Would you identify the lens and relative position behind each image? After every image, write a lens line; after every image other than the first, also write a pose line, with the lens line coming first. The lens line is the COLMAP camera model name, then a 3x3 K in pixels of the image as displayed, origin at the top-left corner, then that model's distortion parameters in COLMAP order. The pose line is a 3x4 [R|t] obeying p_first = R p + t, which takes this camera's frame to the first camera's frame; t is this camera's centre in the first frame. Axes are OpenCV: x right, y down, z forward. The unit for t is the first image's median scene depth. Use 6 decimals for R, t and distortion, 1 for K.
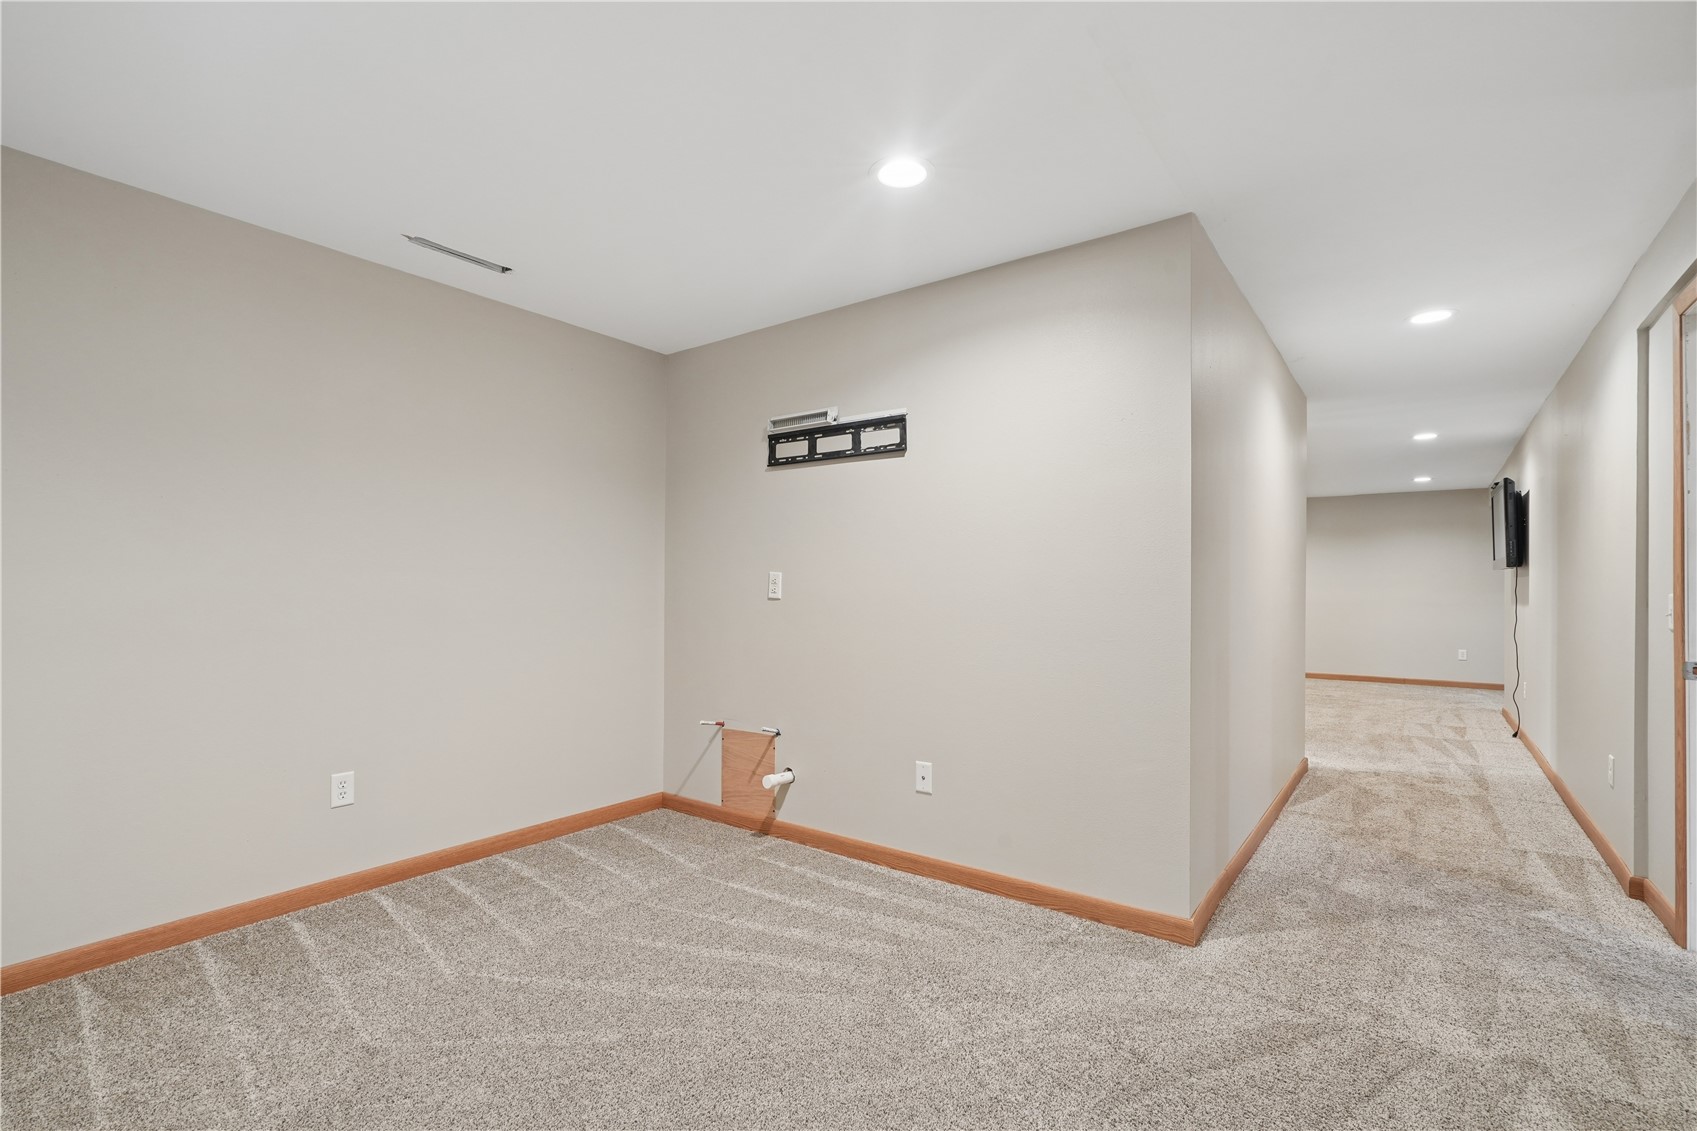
lens RADIAL K [[780.1, 0, 844.3], [0, 780.1, 571.8], [0, 0, 1]] dist [-0.003977, 0.003415]
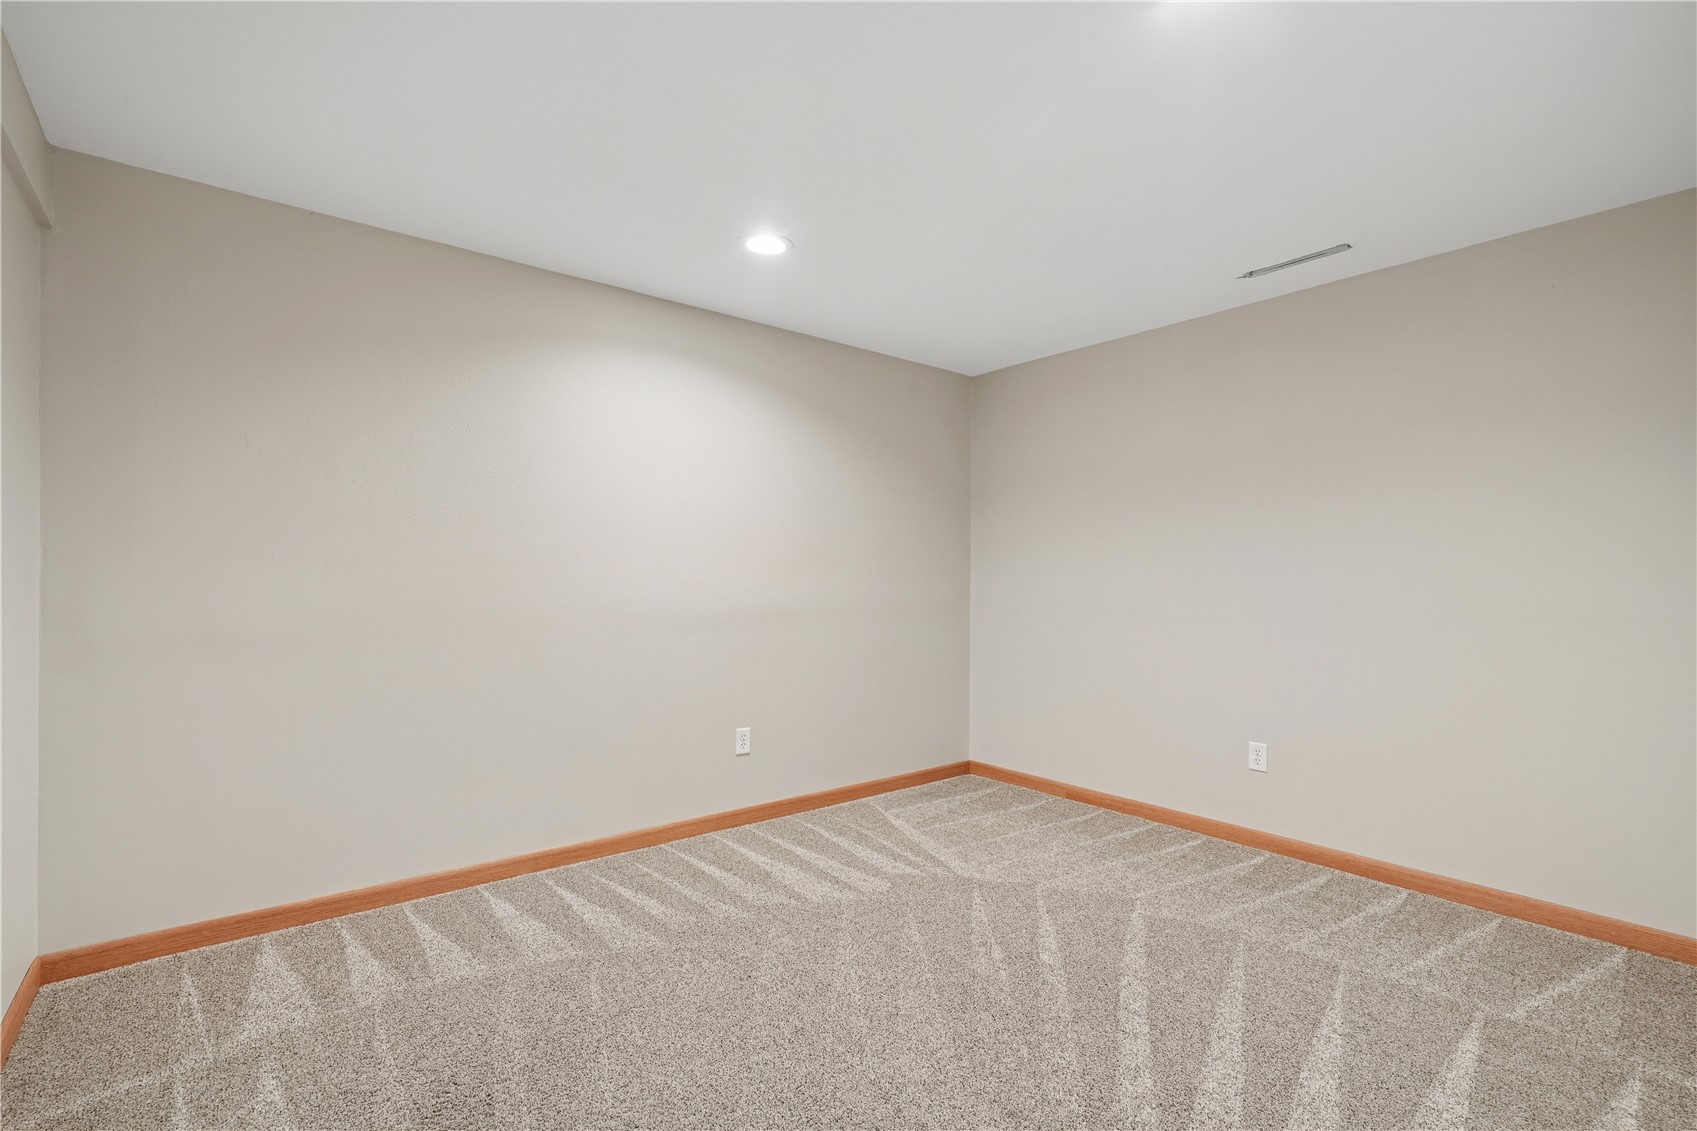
lens RADIAL K [[780.1, 0, 844.7], [0, 780.1, 572.4], [0, 0, 1]] dist [-0.003977, 0.003415]
pose [[-0.261670, -0.015946, -0.965026, 0.660340], [0.012648, 0.999721, -0.019949, 0.015400], [0.965075, -0.017426, -0.261395, 0.708308]]
